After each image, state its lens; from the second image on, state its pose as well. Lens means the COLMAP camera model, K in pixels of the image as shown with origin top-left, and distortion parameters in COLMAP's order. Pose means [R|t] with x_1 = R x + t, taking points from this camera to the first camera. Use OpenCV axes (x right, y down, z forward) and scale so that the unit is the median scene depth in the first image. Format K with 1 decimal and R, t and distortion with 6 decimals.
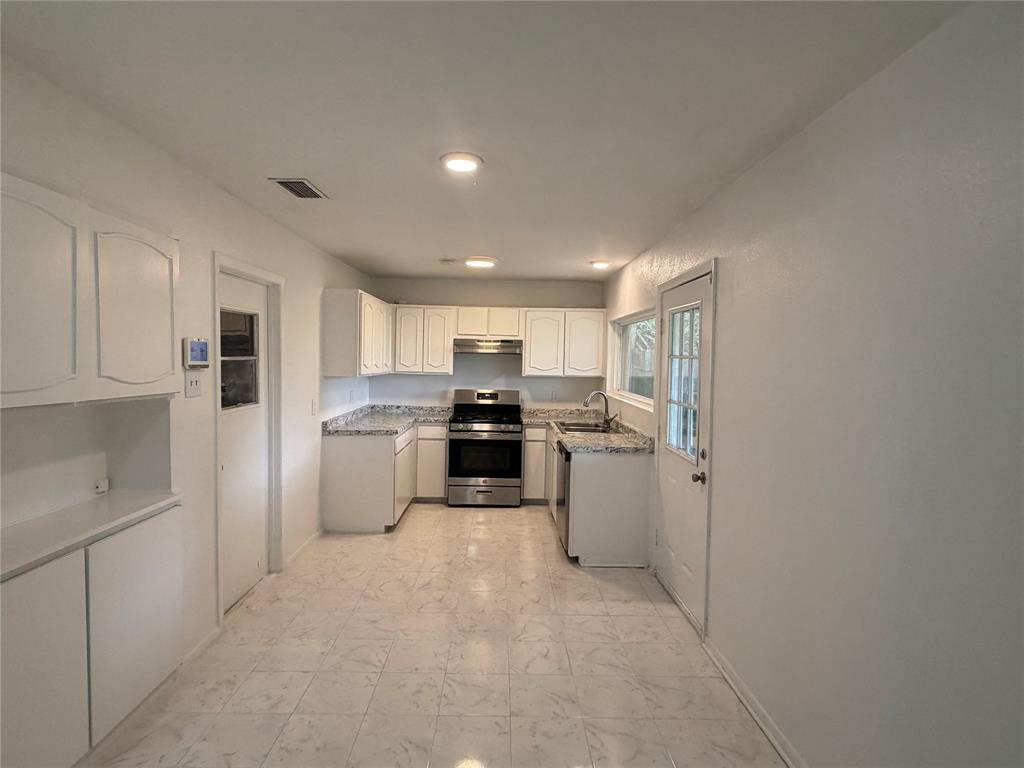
lens RADIAL K [[541.2, 0, 511.5], [0, 541.2, 383.6], [0, 0, 1]] dist [0.000049, -0.000347]
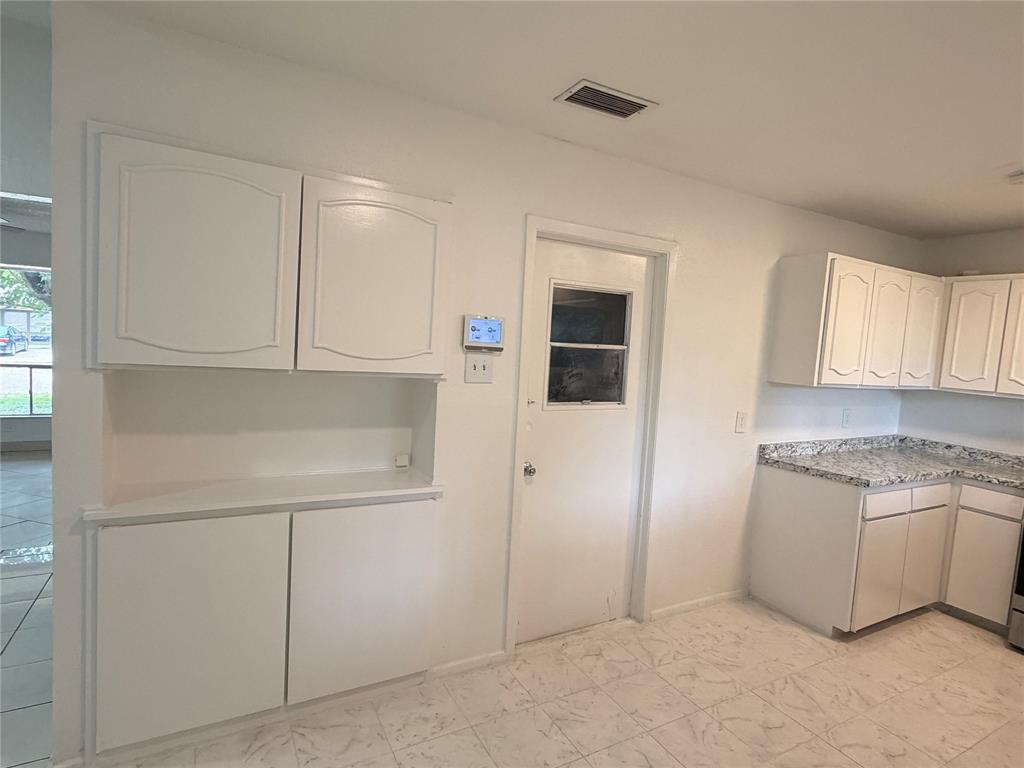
lens RADIAL K [[541.2, 0, 511.1], [0, 541.2, 386.0], [0, 0, 1]] dist [0.000049, -0.000347]
pose [[0.466514, 0.080879, -0.880808, 0.150678], [-0.091708, 0.994867, 0.042780, -0.009139], [0.879747, 0.060820, 0.471536, 0.444117]]
